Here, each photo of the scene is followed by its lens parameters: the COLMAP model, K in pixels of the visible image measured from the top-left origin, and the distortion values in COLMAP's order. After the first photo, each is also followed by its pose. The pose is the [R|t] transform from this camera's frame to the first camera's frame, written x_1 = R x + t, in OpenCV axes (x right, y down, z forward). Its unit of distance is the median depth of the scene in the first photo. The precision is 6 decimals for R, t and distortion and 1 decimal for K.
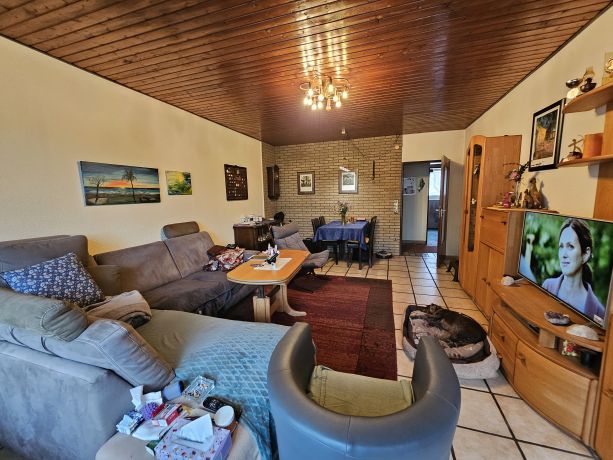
lens RADIAL K [[249.0, 0, 306.5], [0, 249.0, 230.0], [0, 0, 1]] dist [-0.002381, 0.000506]
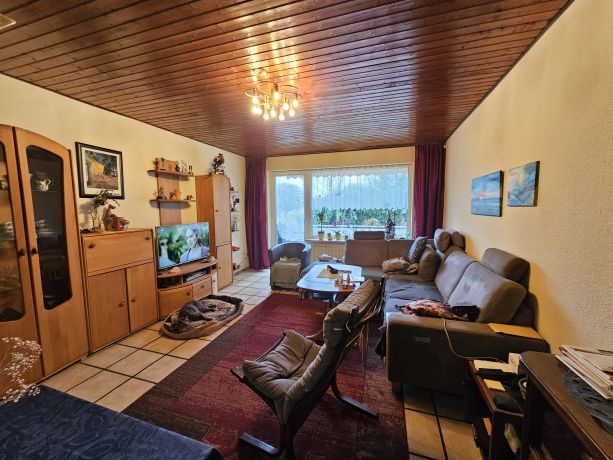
lens RADIAL K [[249.0, 0, 306.5], [0, 249.0, 230.0], [0, 0, 1]] dist [-0.002381, 0.000506]
pose [[-0.999480, 0.032200, -0.001546, -0.012074], [0.031002, 0.973223, 0.227763, -0.169218], [0.008839, 0.227597, -0.973715, 1.131858]]
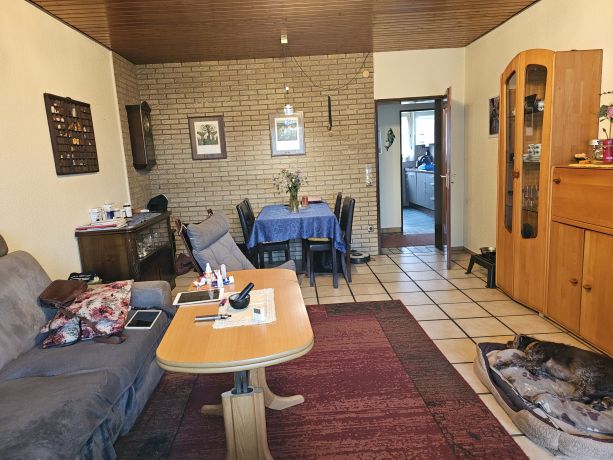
lens RADIAL K [[409.6, 0, 306.4], [0, 409.6, 224.1], [0, 0, 1]] dist [0.033848, -0.003995]
pose [[0.940522, -0.084120, 0.329155, -0.144644], [0.080968, 0.996444, 0.023298, -0.013015], [-0.329944, 0.004739, 0.943989, 0.147141]]
